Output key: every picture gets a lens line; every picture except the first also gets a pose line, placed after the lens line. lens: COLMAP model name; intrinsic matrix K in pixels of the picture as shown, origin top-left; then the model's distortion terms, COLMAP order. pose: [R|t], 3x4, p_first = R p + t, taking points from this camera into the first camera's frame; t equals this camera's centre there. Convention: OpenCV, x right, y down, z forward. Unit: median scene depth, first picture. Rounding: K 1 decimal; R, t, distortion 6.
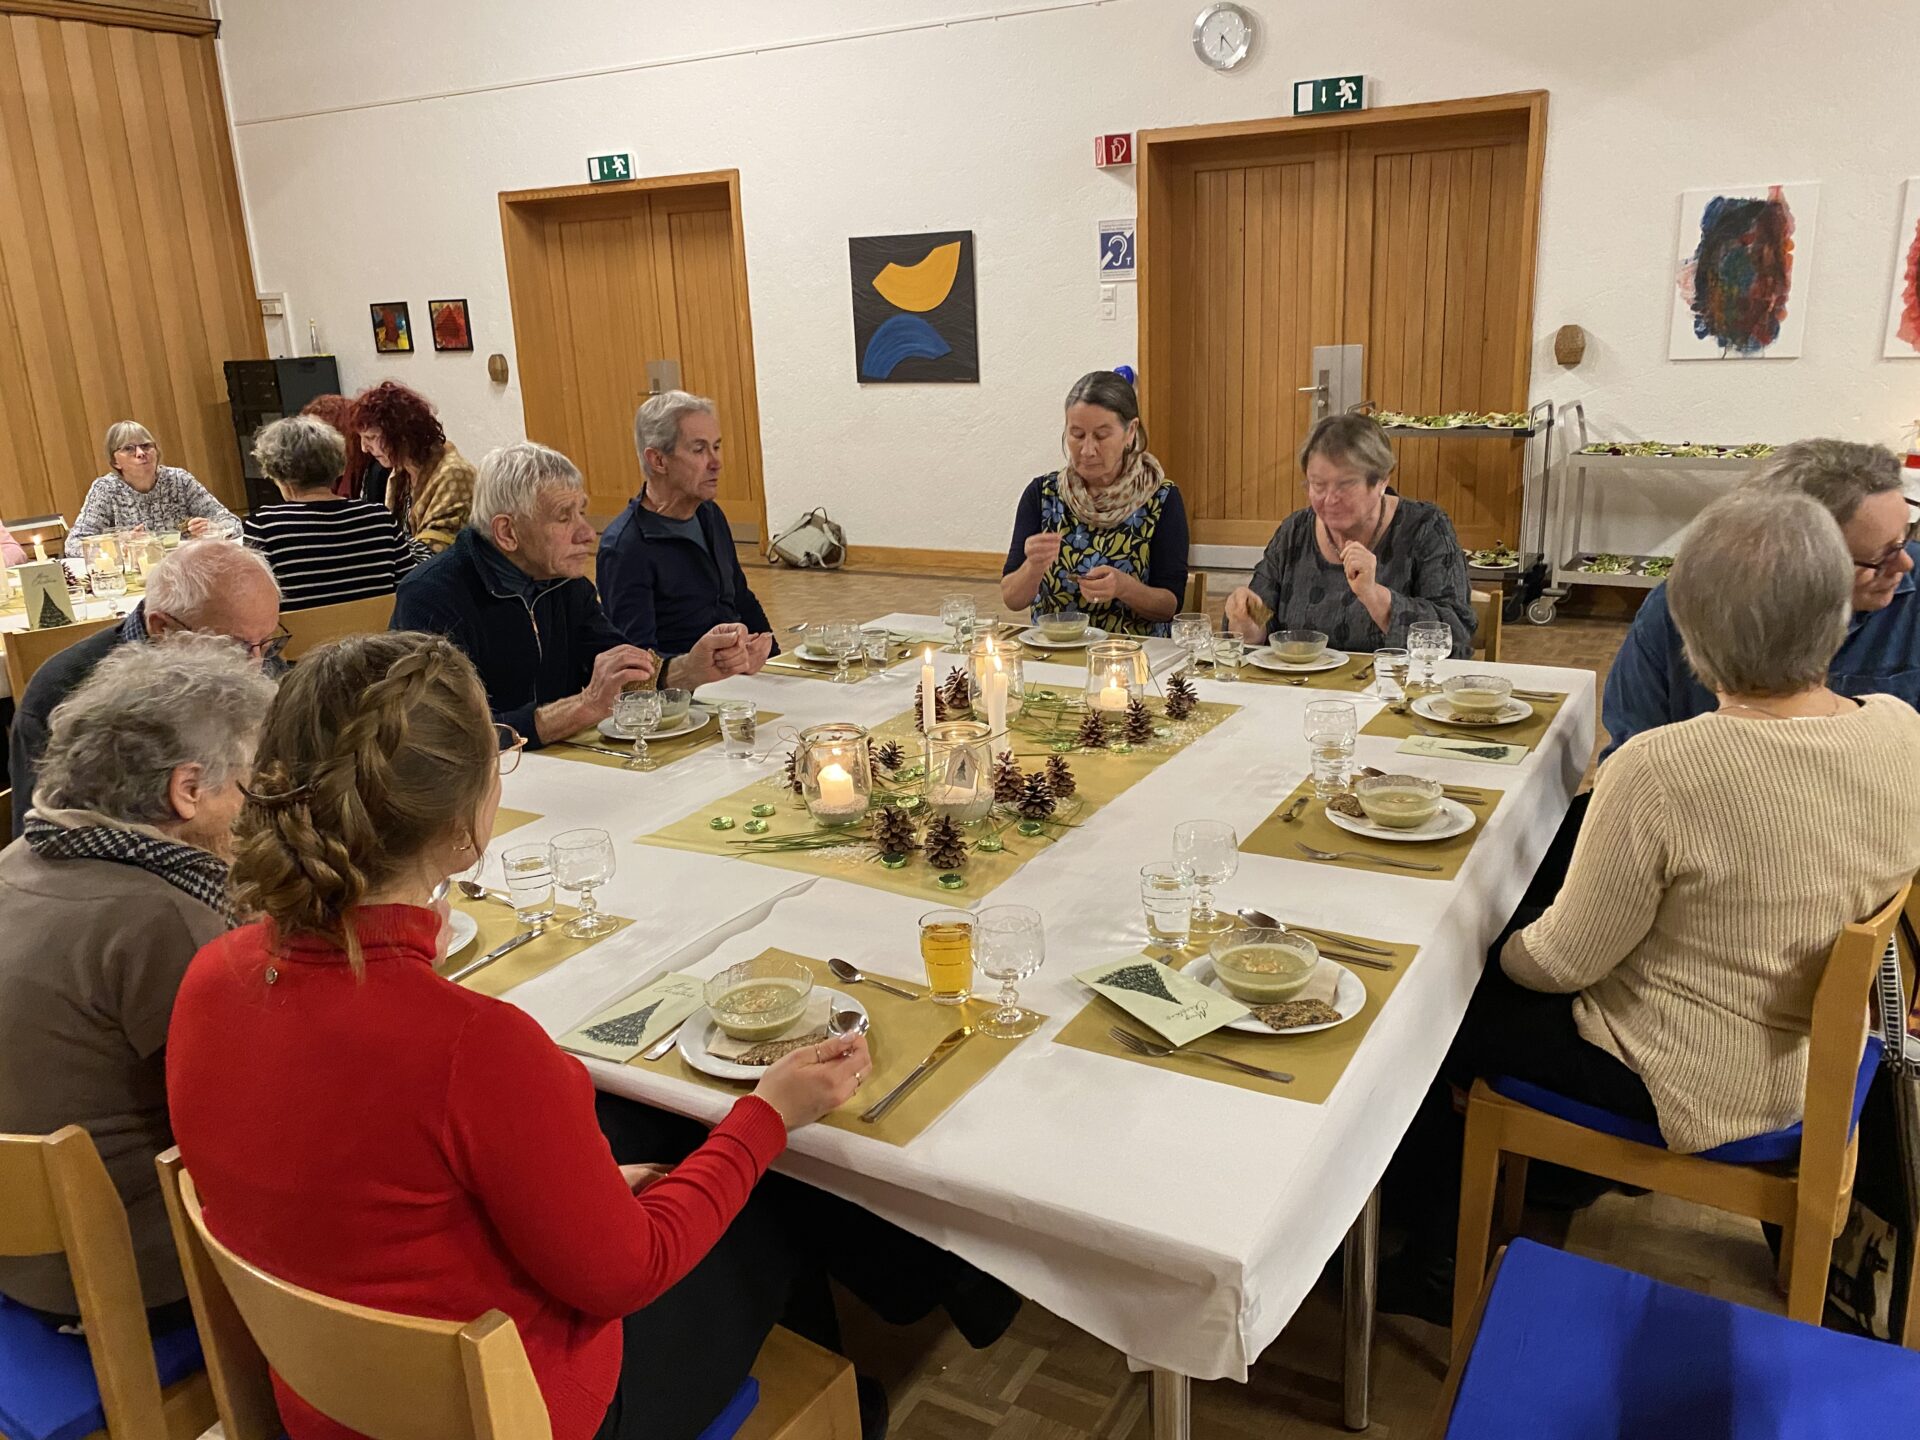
lens RADIAL K [[1466.5, 0, 968.8], [0, 1466.5, 720.4], [0, 0, 1]] dist [0.010140, -0.010949]
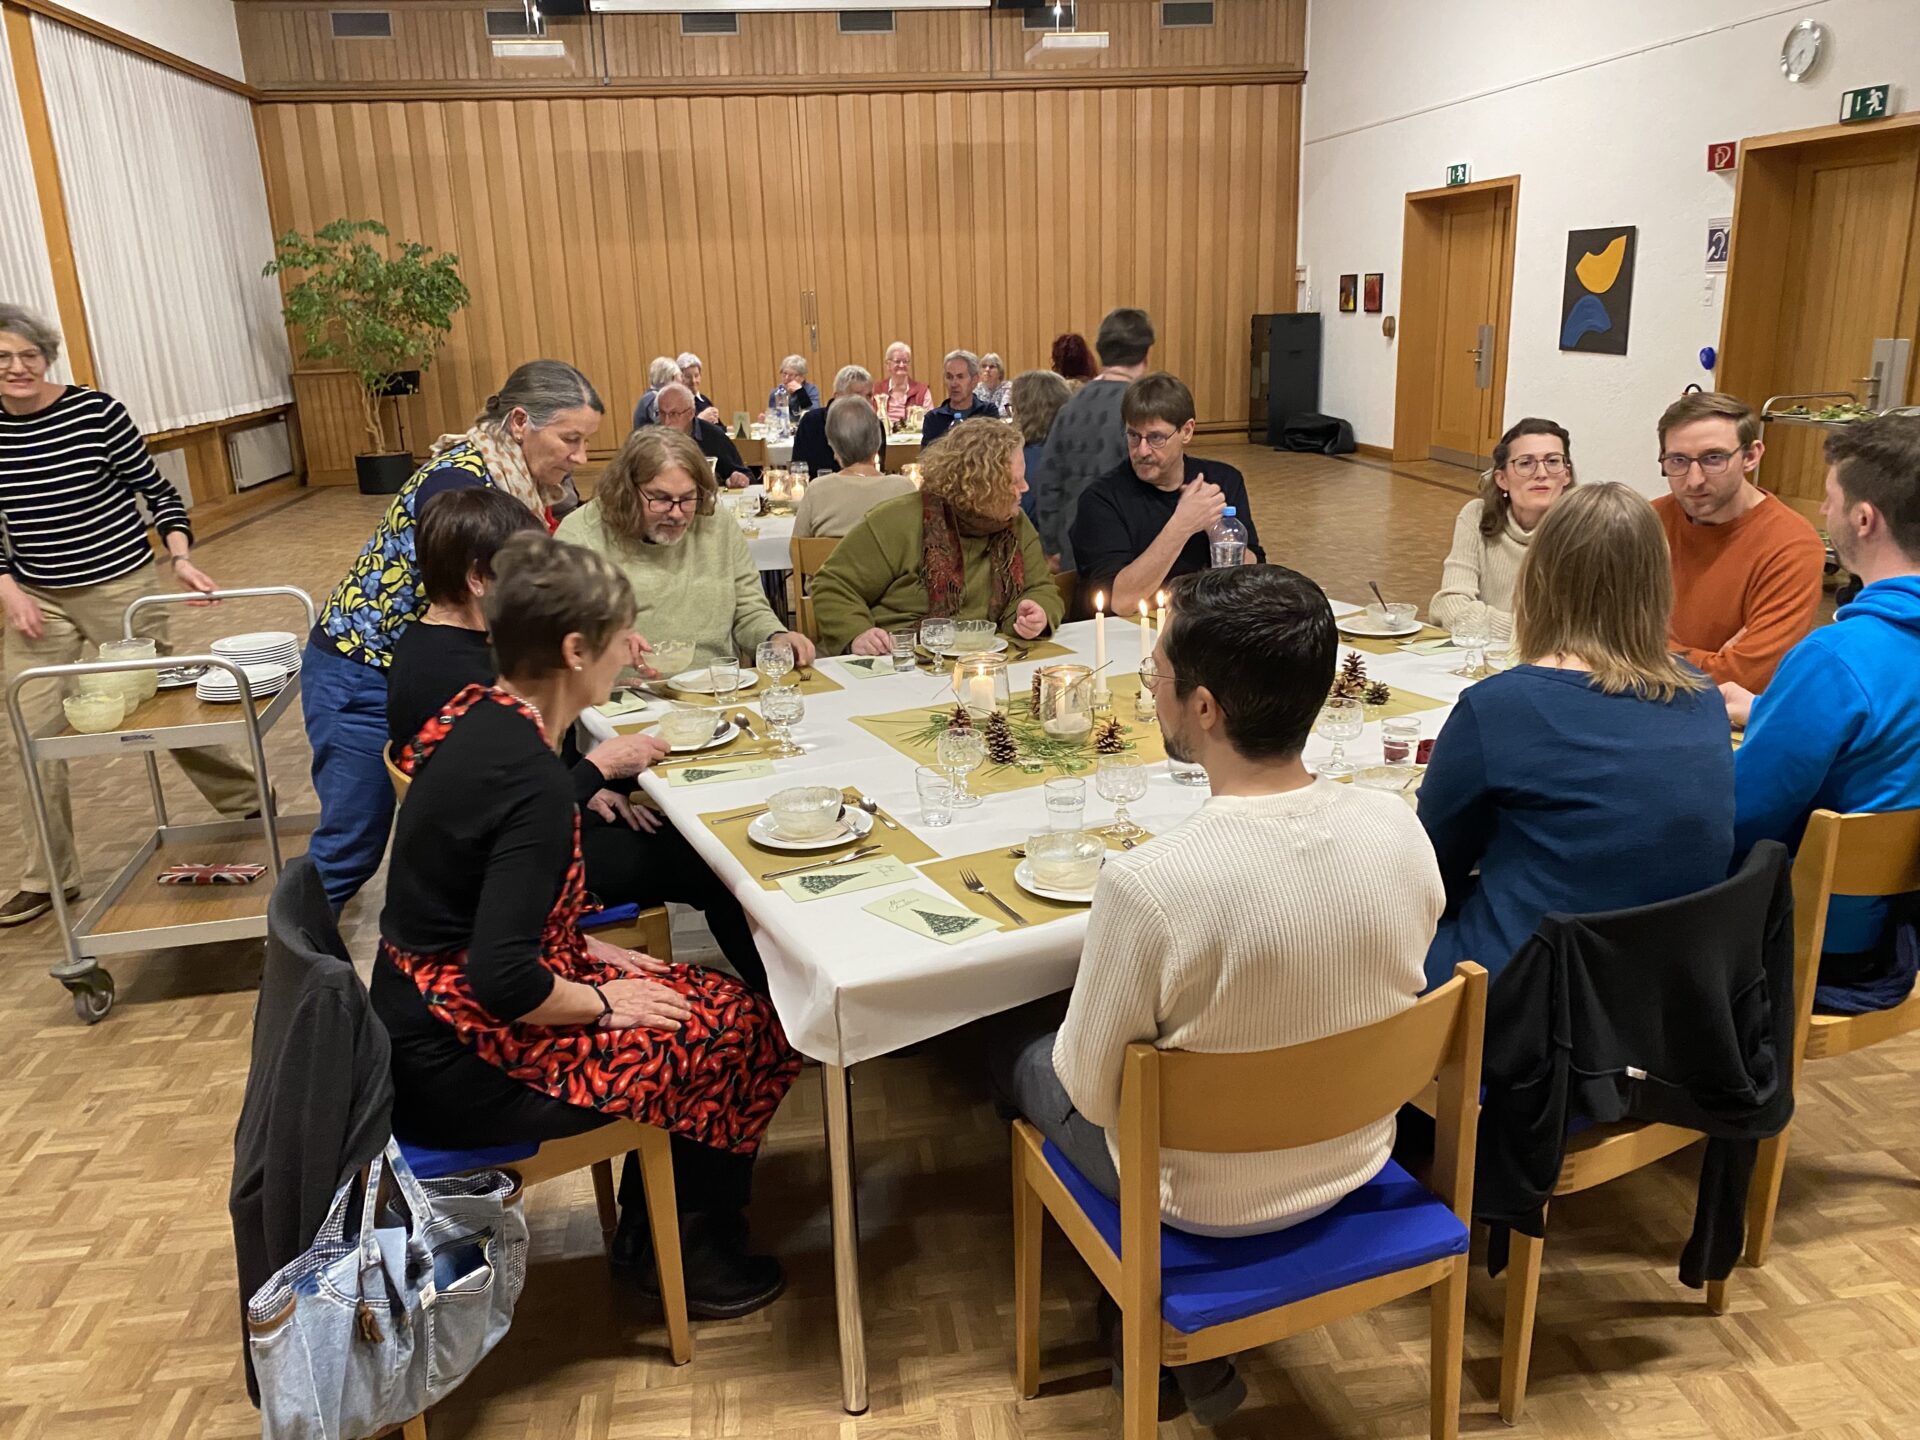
lens RADIAL K [[1466.5, 0, 953.3], [0, 1466.5, 705.4], [0, 0, 1]] dist [0.010140, -0.010949]
pose [[0.602755, 0.238937, -0.761312, 0.608098], [-0.220708, 0.966813, 0.128692, 0.005072], [0.766795, 0.090458, 0.635486, -0.117936]]
